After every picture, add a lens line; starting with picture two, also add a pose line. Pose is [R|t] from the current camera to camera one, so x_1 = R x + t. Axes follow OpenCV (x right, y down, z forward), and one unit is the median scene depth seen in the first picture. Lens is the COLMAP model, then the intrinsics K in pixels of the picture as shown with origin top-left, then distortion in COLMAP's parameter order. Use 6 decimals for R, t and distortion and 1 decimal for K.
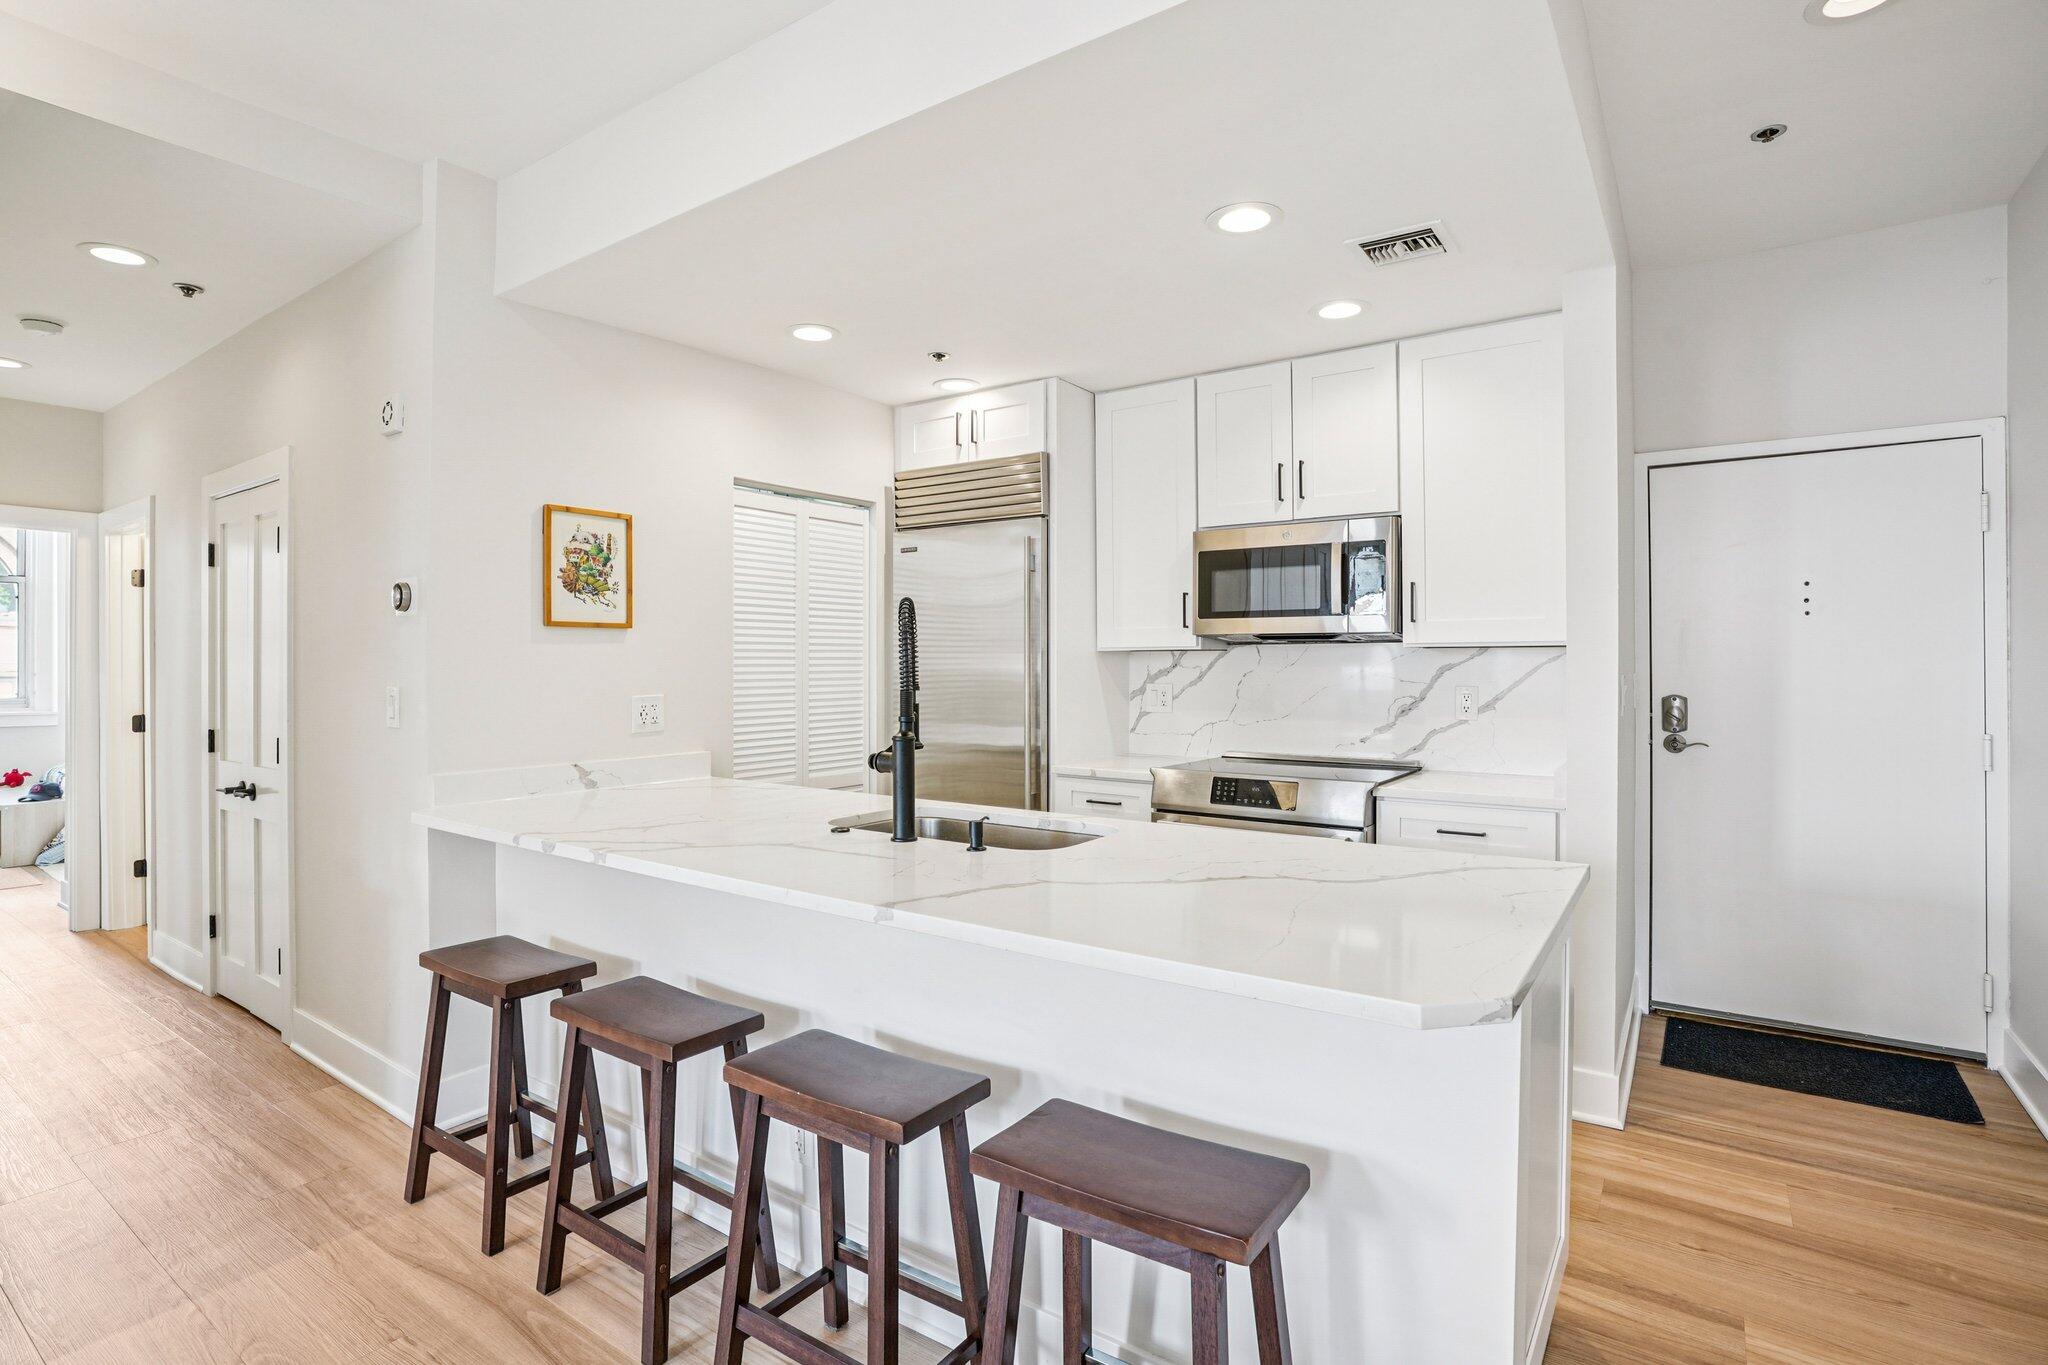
lens RADIAL K [[983.7, 0, 1029.4], [0, 983.7, 660.6], [0, 0, 1]] dist [-0.044970, 0.000230]
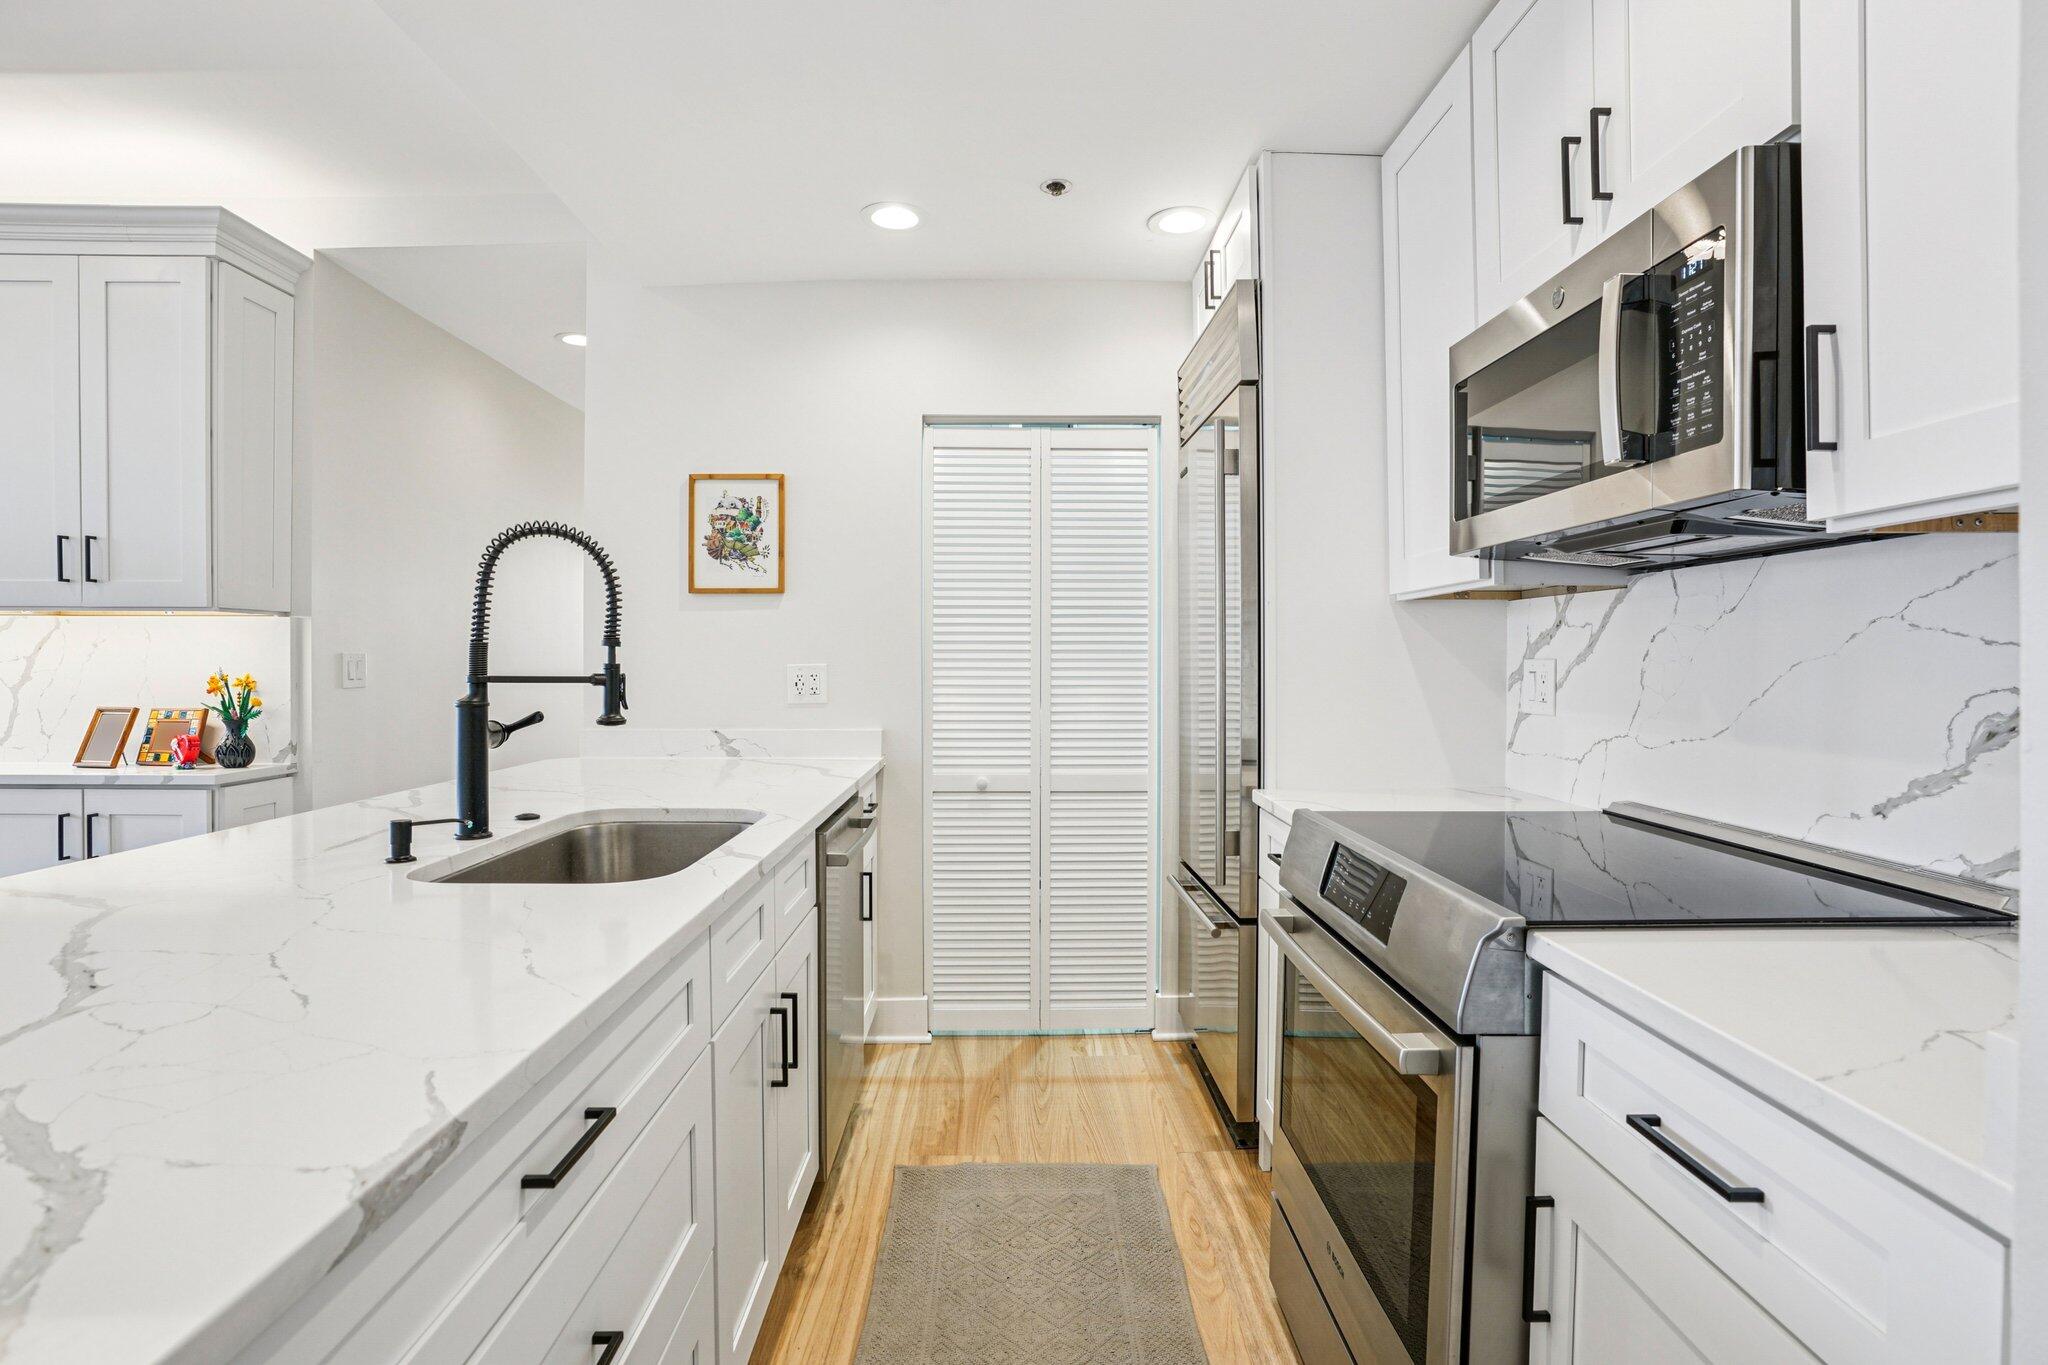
lens RADIAL K [[983.7, 0, 1029.4], [0, 983.7, 660.6], [0, 0, 1]] dist [-0.044970, 0.000230]
pose [[0.589678, 0.002562, -0.807635, 0.516665], [-0.000918, 0.999996, 0.002502, 0.030713], [0.807638, -0.000734, 0.589678, 0.644602]]
